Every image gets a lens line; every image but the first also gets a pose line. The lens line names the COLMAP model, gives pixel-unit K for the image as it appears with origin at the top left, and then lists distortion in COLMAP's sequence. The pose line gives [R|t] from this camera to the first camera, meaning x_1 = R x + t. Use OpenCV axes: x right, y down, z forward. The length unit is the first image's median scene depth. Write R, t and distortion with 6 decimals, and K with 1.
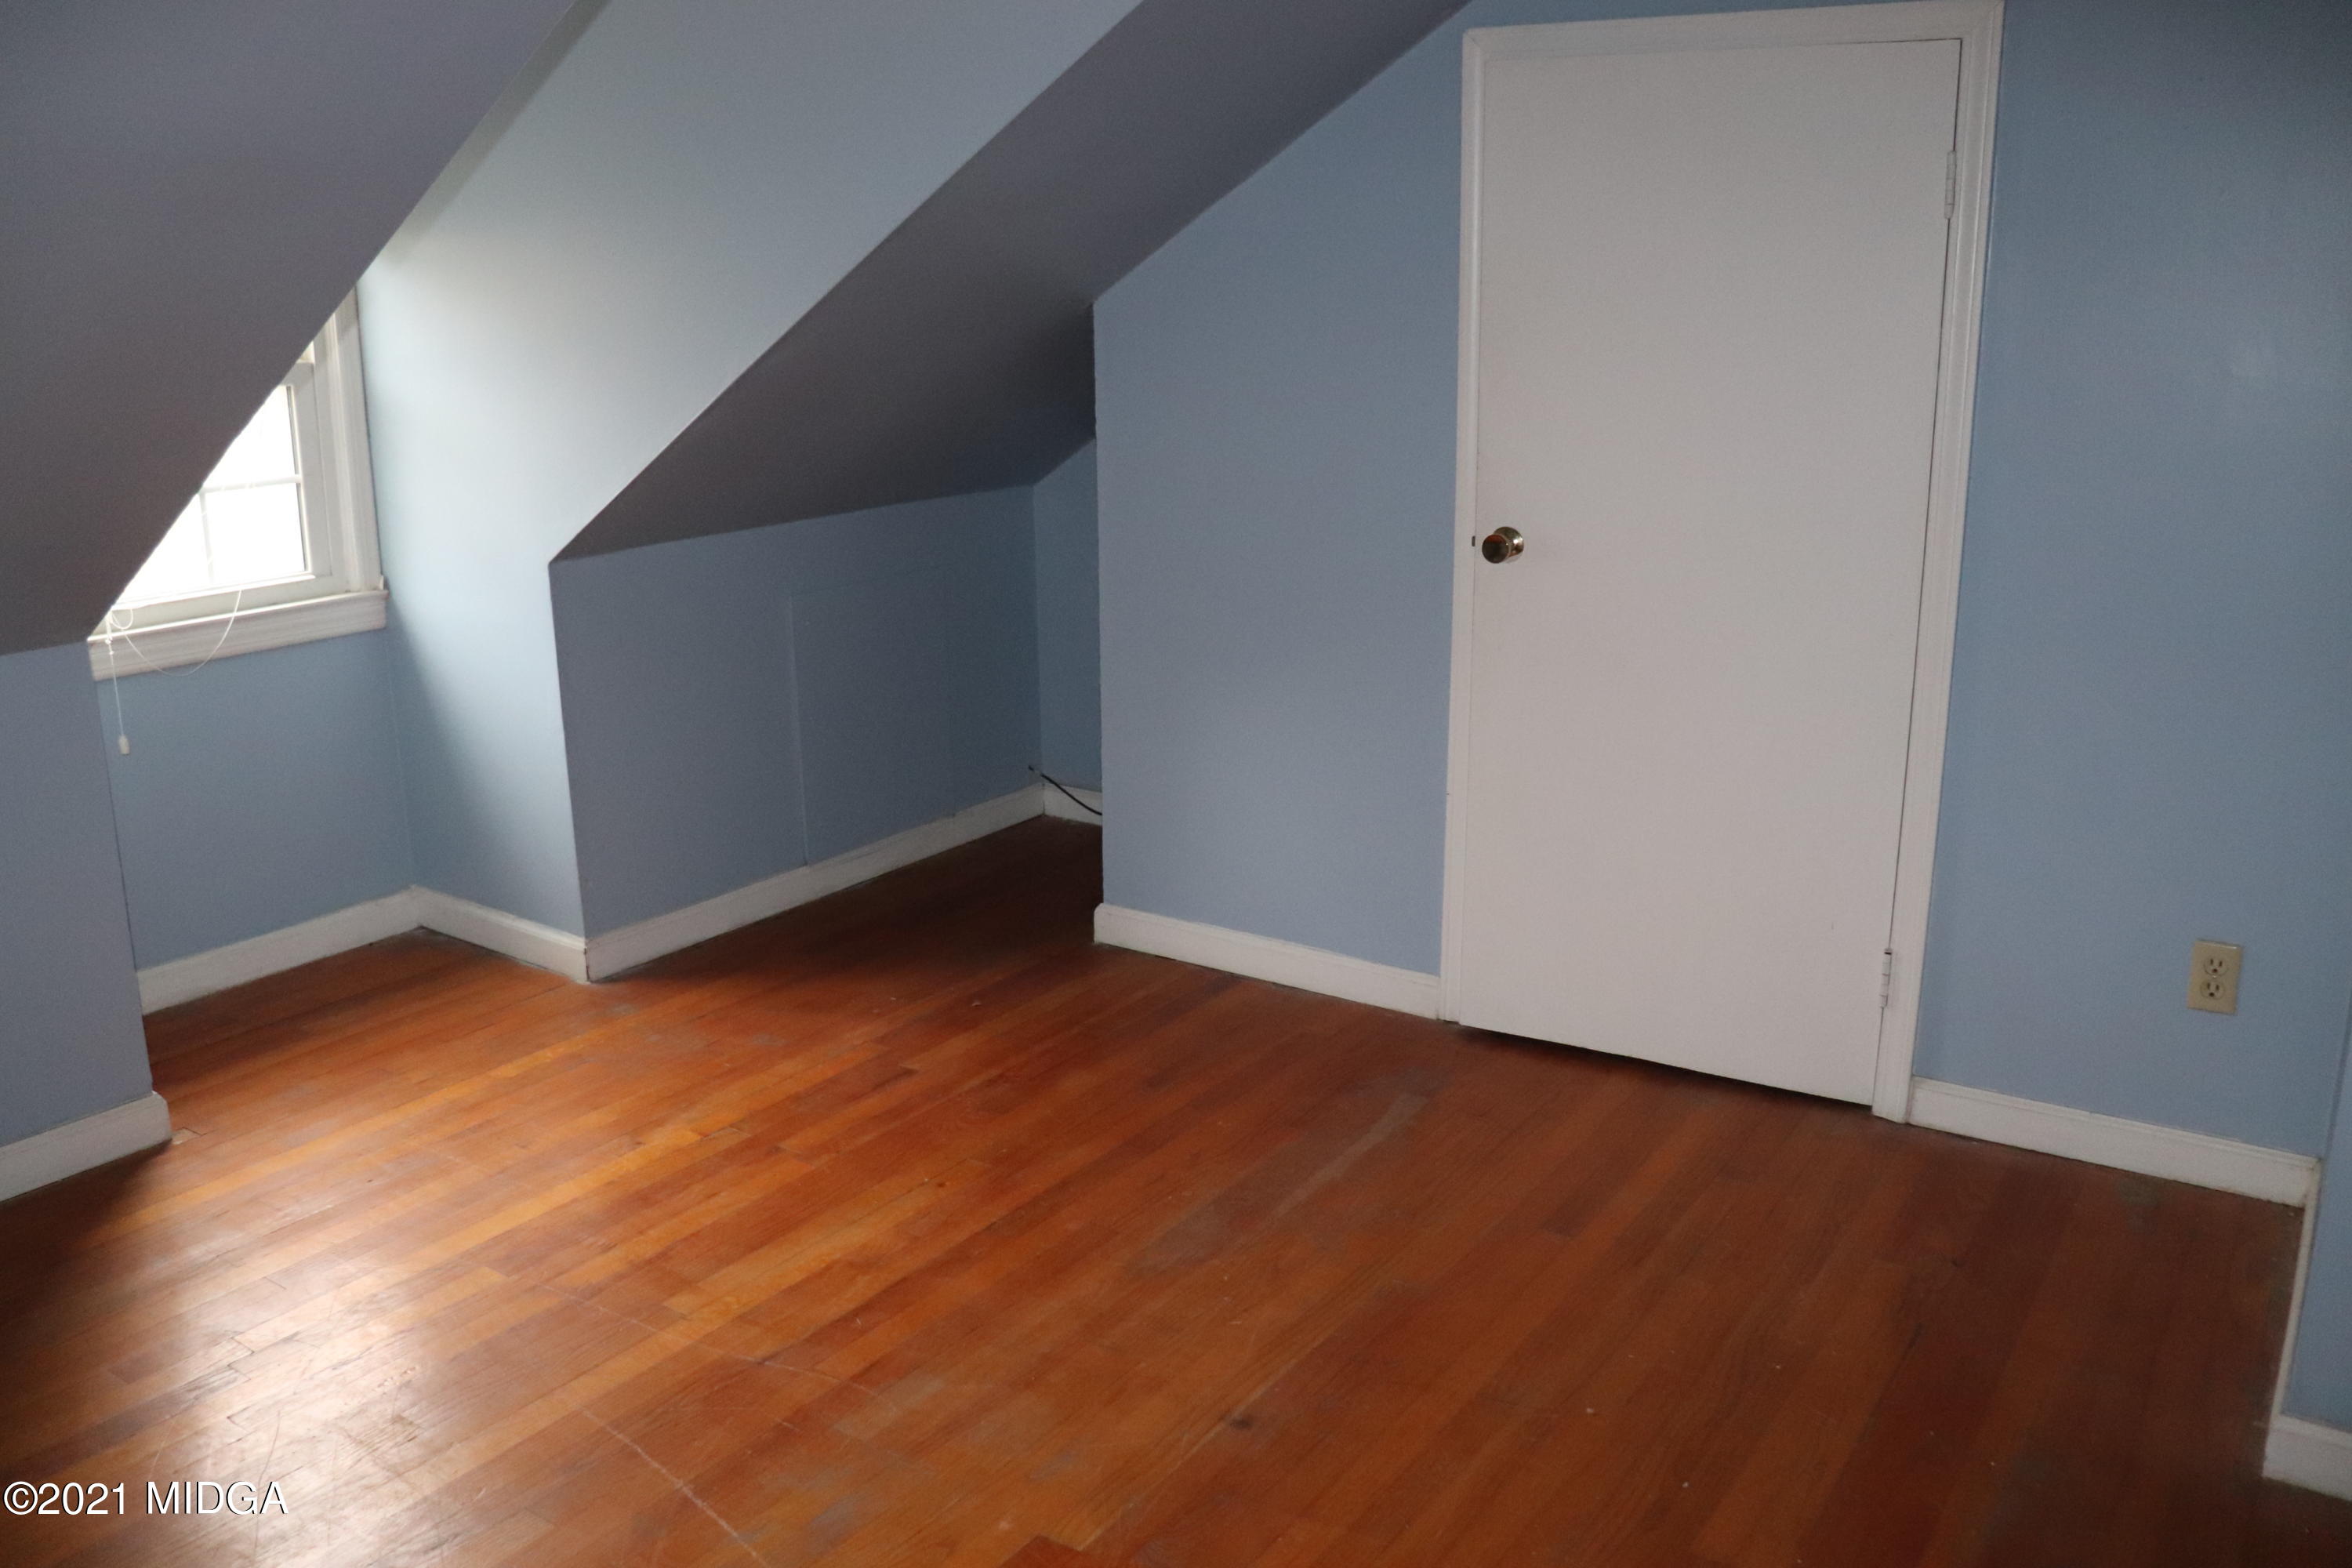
lens RADIAL K [[1949.8, 0, 1160.3], [0, 1949.8, 784.3], [0, 0, 1]] dist [-0.170587, 0.156763]
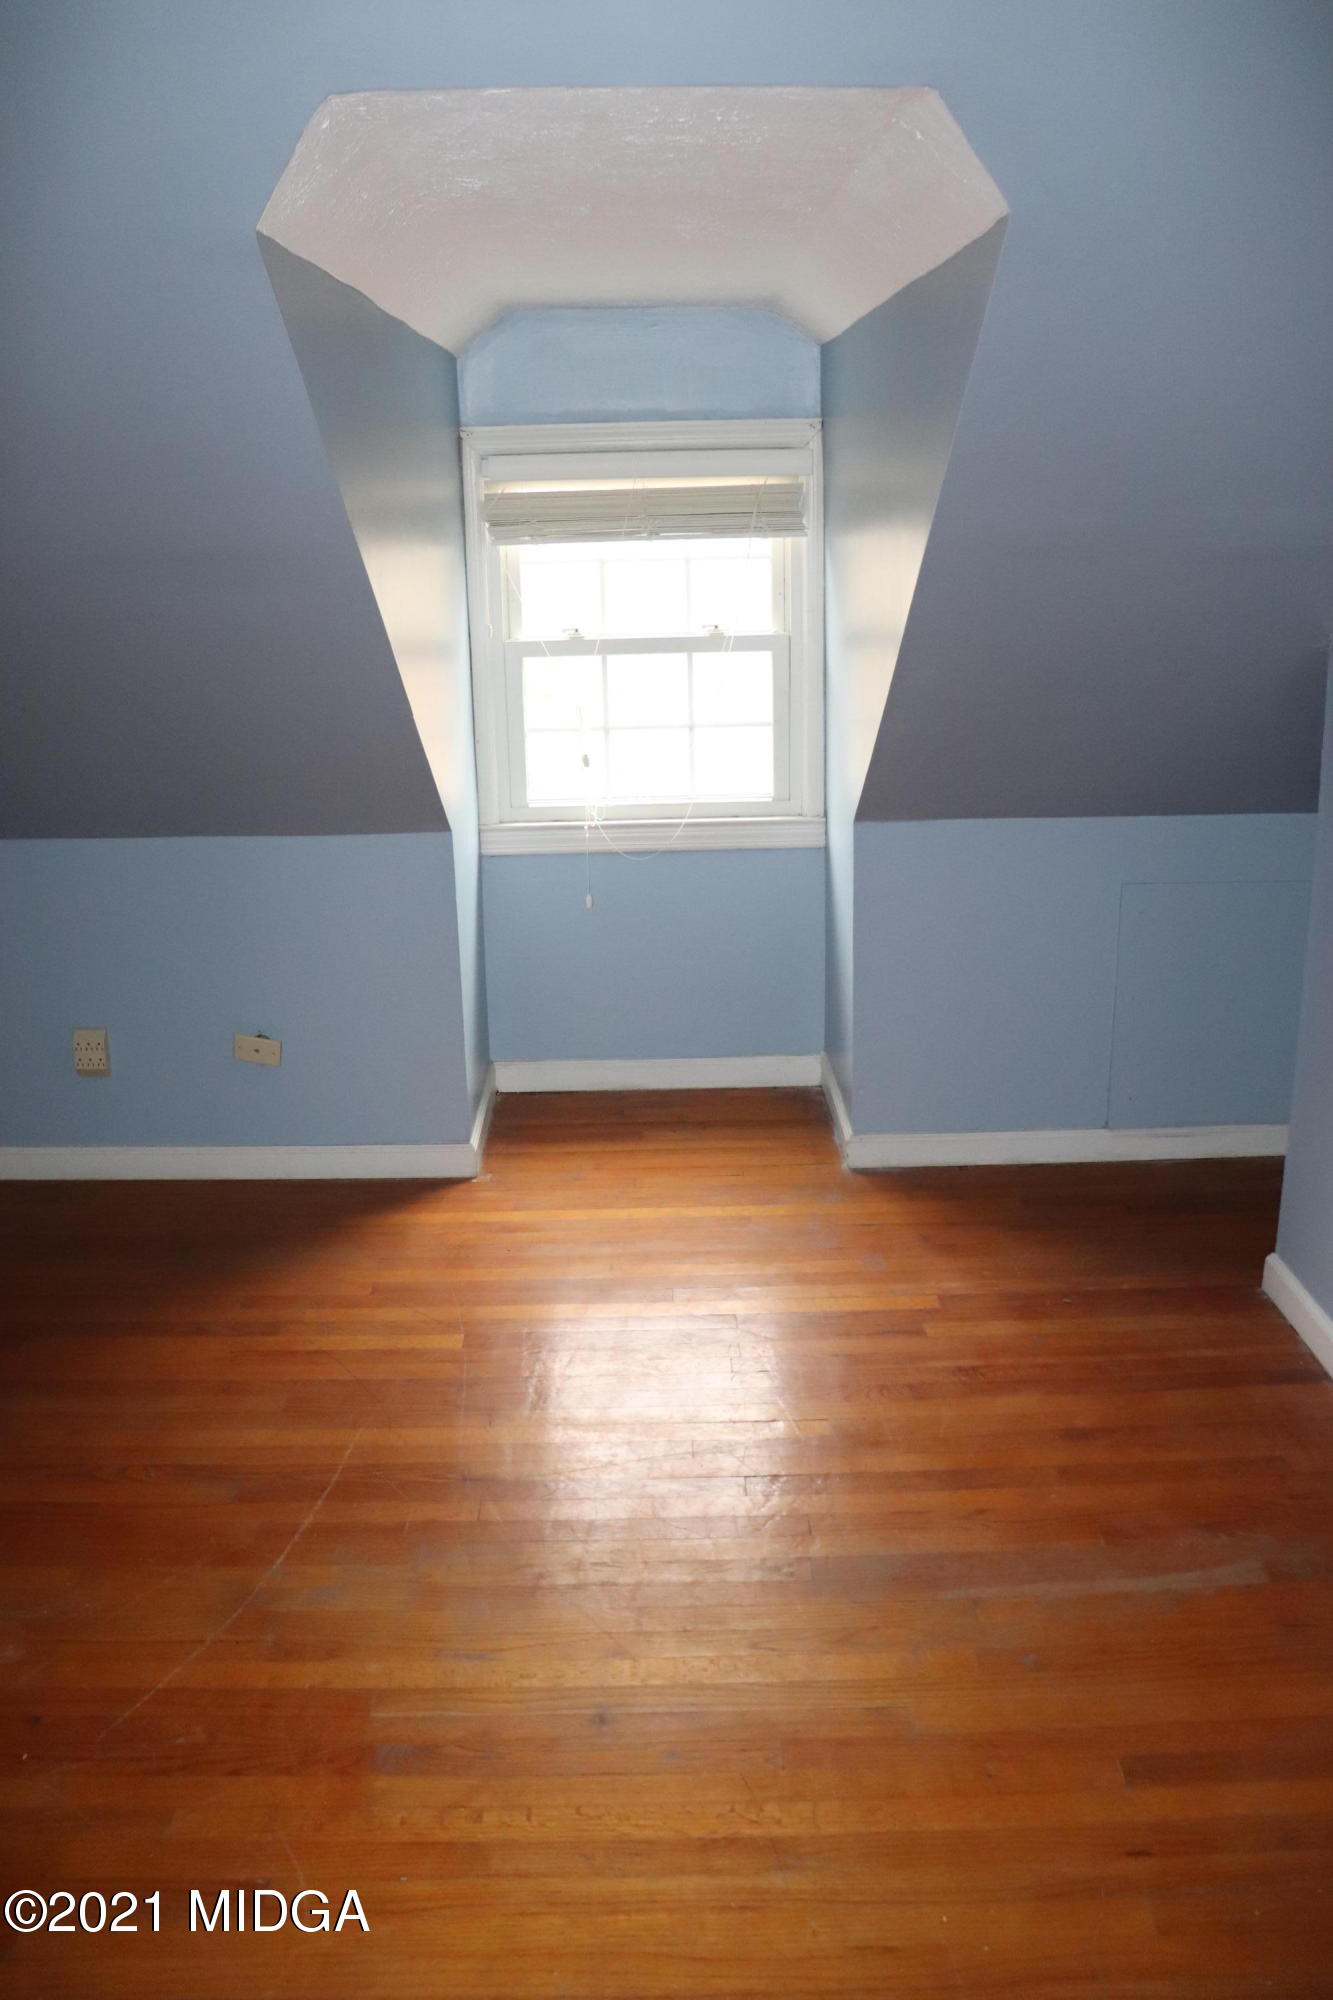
lens RADIAL K [[1658.0, 0, 666.5], [0, 1658.0, 1000.0], [0, 0, 1]] dist [-0.170587, 0.156763]
pose [[0.562077, 0.228463, -0.794905, 0.459967], [-0.192734, 0.970814, 0.142739, -0.131444], [0.804315, 0.072975, 0.589705, 0.309061]]
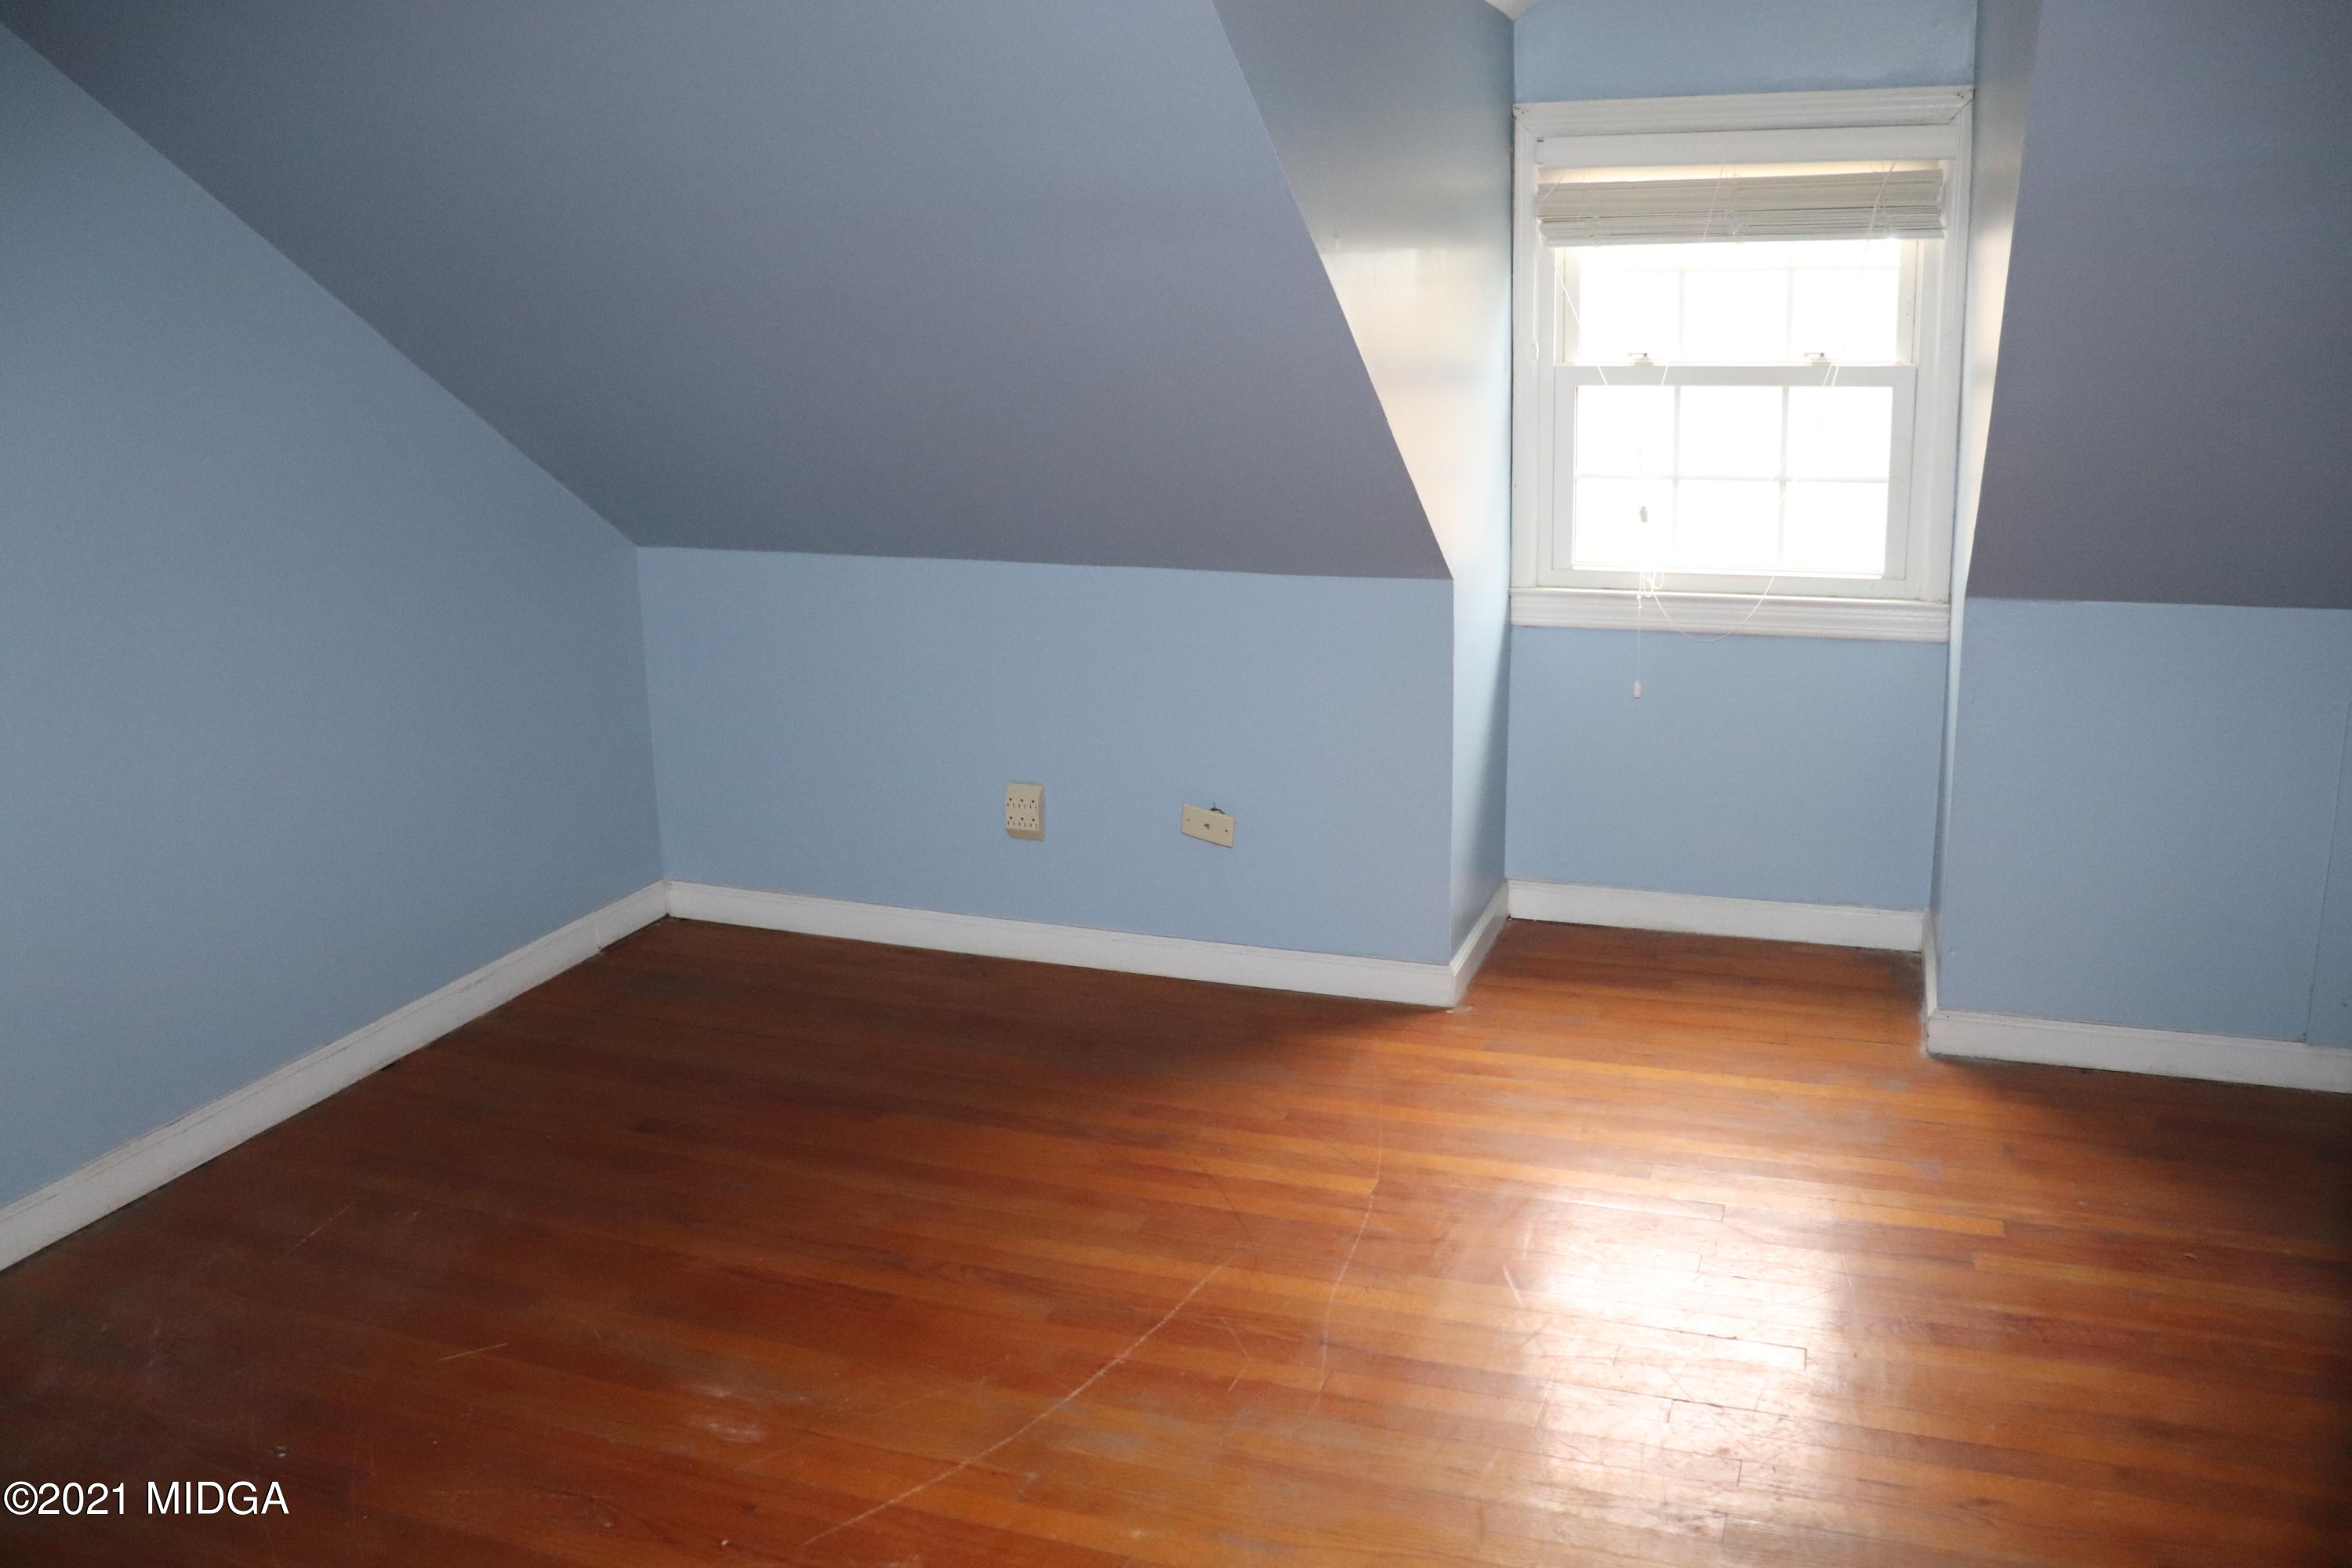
lens RADIAL K [[1949.8, 0, 1160.3], [0, 1949.8, 784.3], [0, 0, 1]] dist [-0.170587, 0.156763]
pose [[0.229898, 0.231761, -0.945216, 0.472725], [-0.227216, 0.957172, 0.179428, -0.104862], [0.946319, 0.173518, 0.272712, 0.404881]]
